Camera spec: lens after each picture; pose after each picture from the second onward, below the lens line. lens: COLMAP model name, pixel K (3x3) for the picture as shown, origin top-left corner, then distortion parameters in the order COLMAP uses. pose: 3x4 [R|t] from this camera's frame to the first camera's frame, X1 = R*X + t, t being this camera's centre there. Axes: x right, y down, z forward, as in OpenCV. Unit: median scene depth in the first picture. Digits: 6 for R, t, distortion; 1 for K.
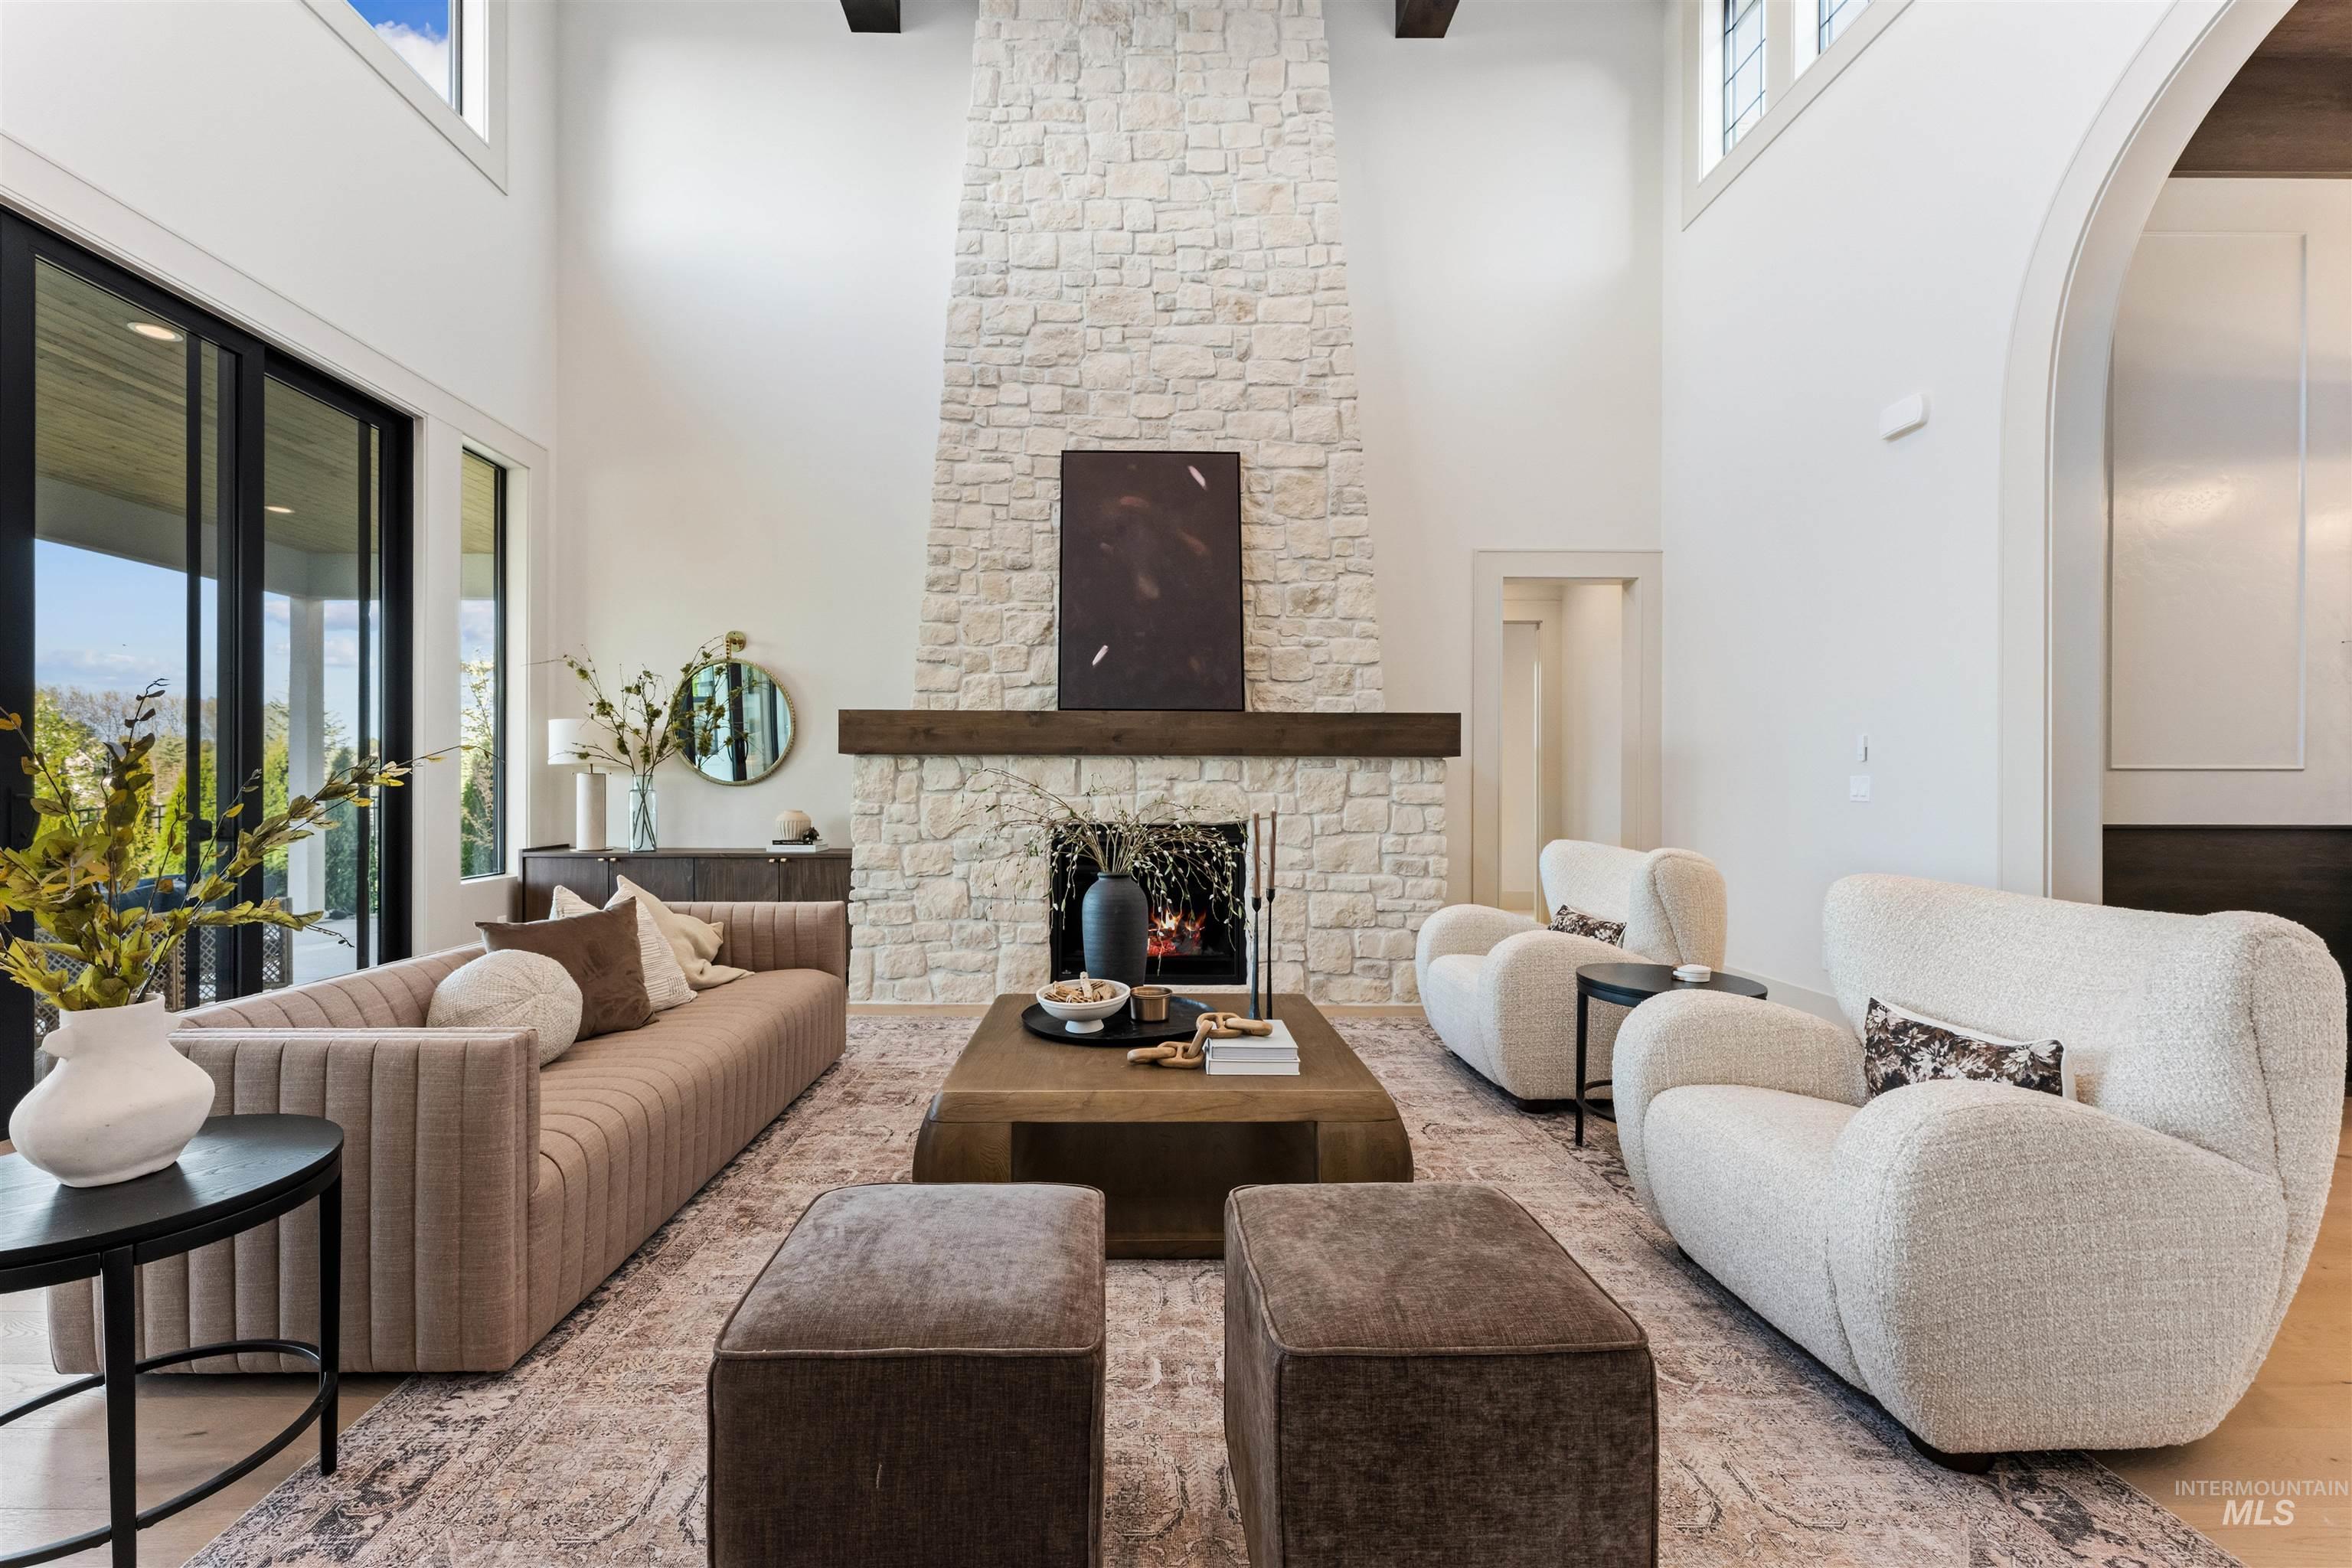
lens RADIAL K [[949.5, 0, 1134.8], [0, 949.5, 789.7], [0, 0, 1]] dist [0.002790, 0.000196]
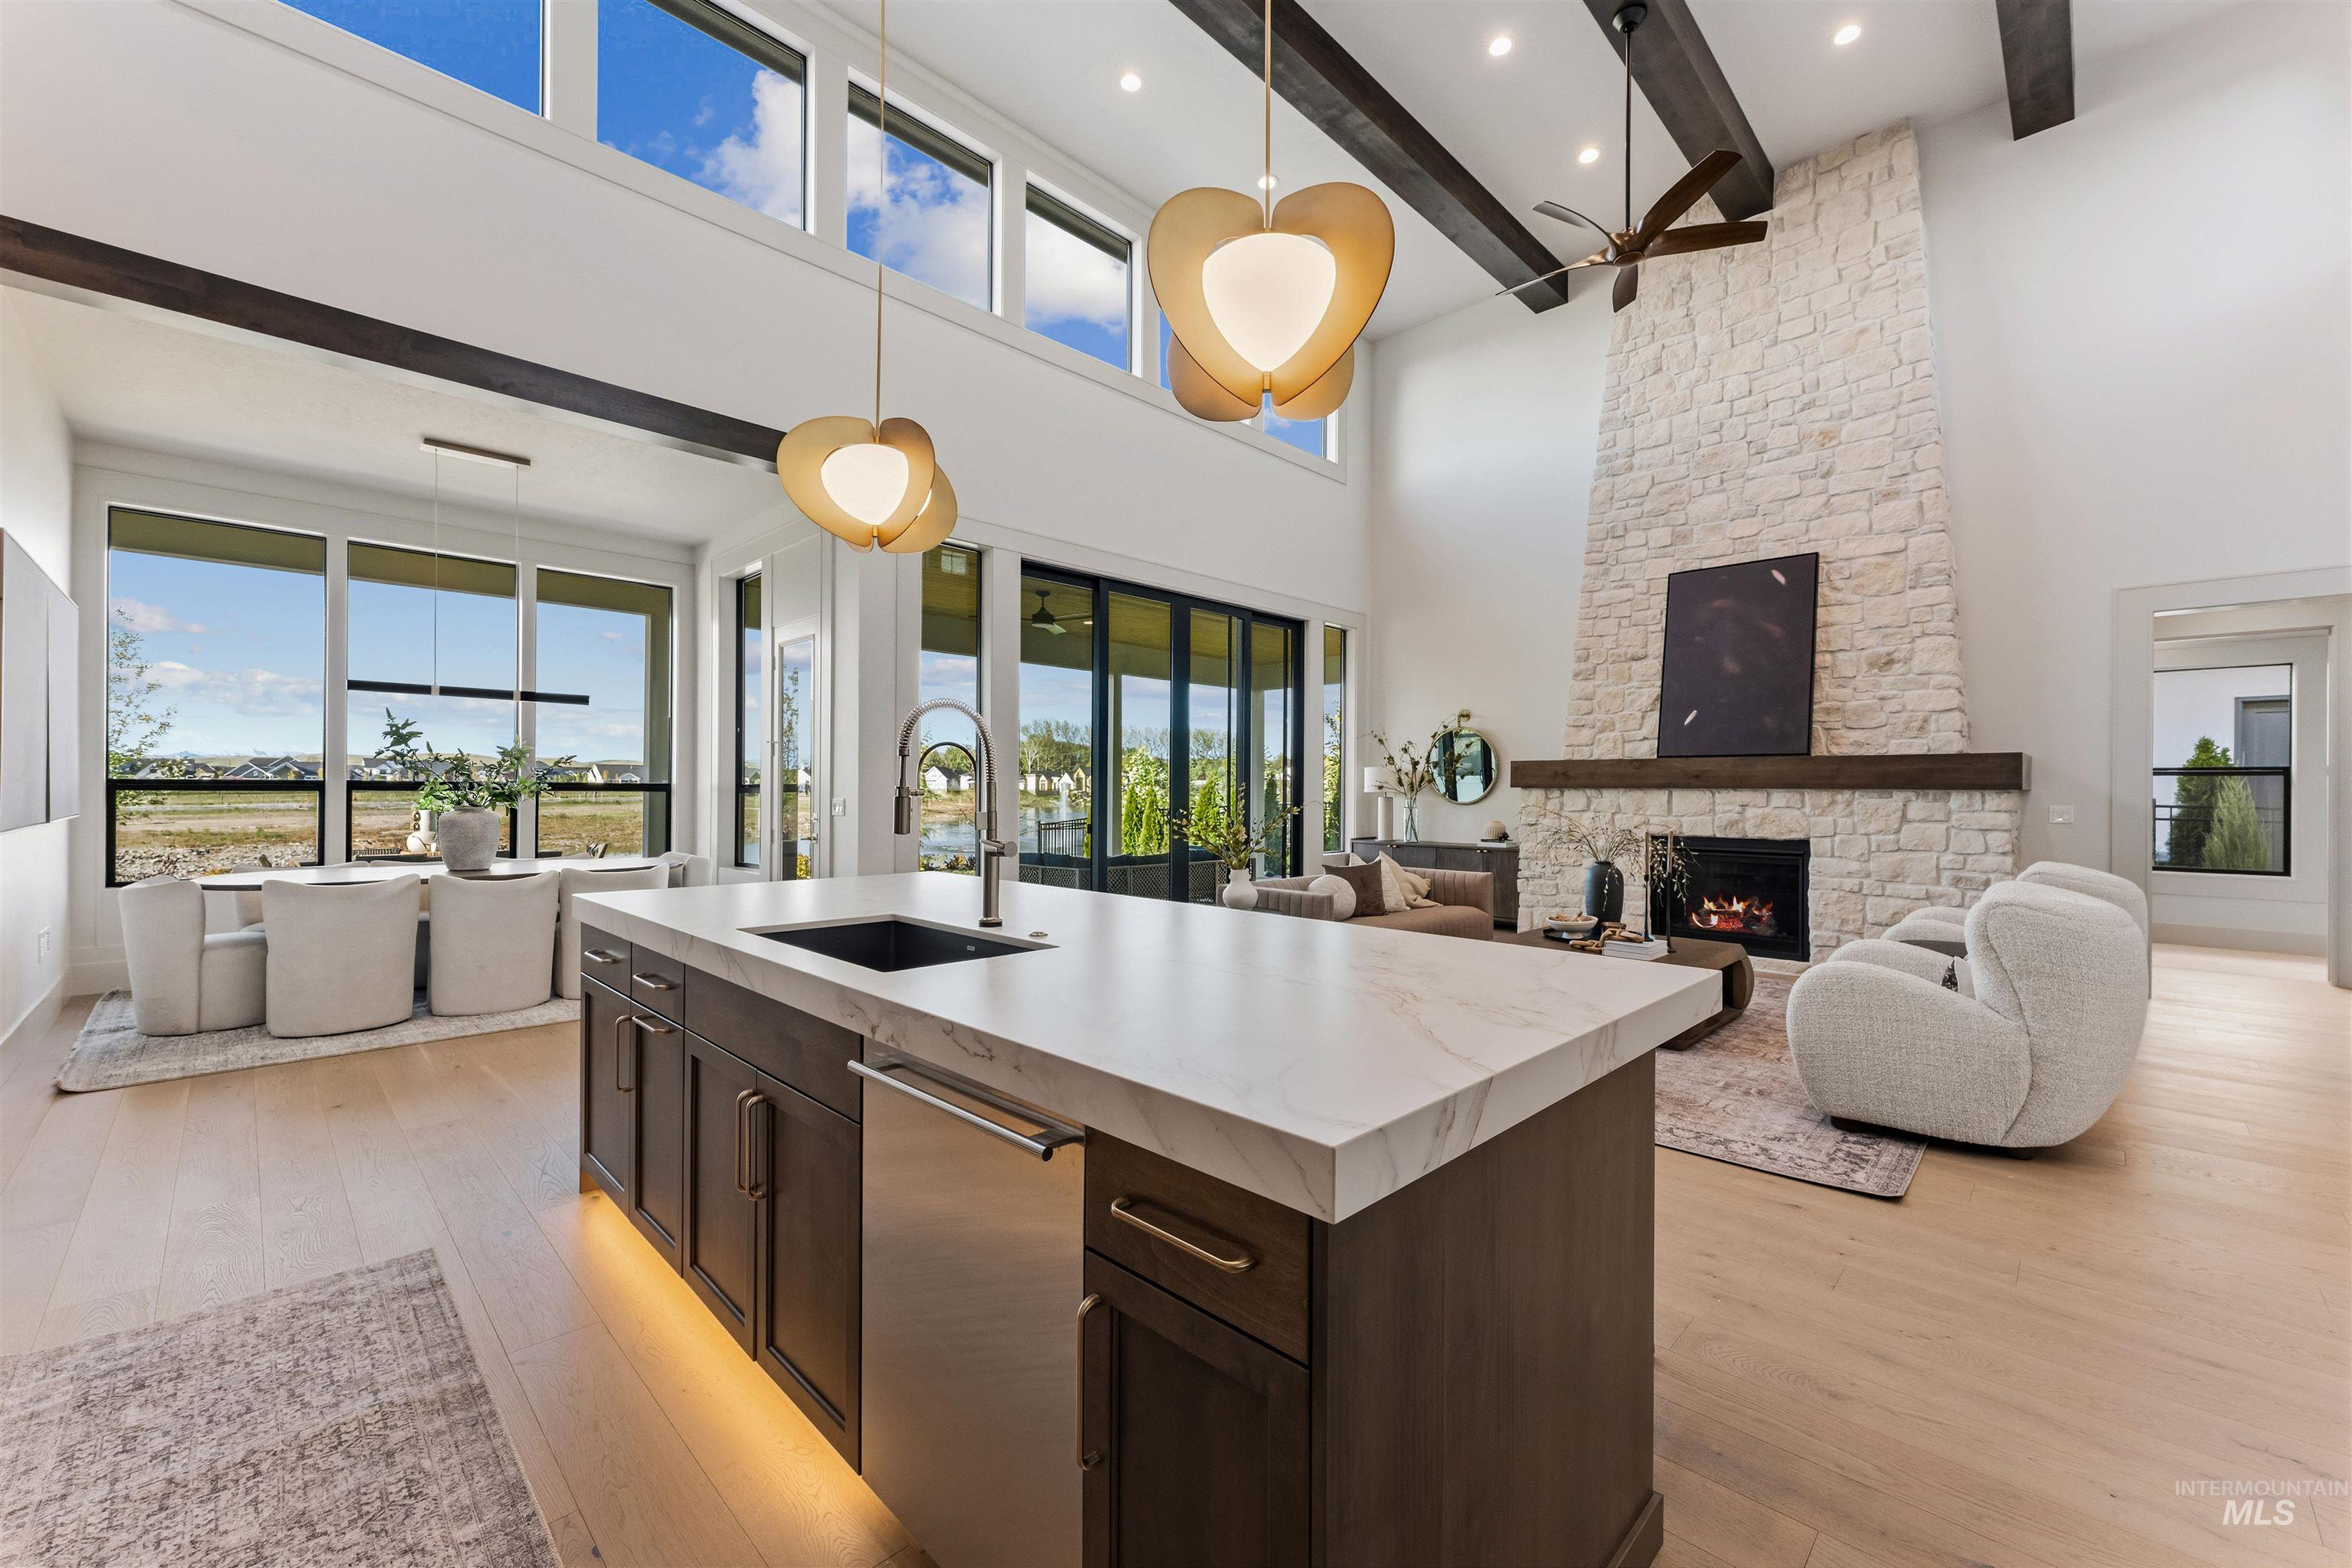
lens RADIAL K [[939.0, 0, 1181.4], [0, 939.0, 786.4], [0, 0, 1]] dist [0.001396, 0.000146]
pose [[0.708233, -0.000663, -0.705978, 0.398889], [-0.004833, 0.999972, -0.005787, -0.025603], [0.705962, 0.007510, 0.708210, -0.512942]]
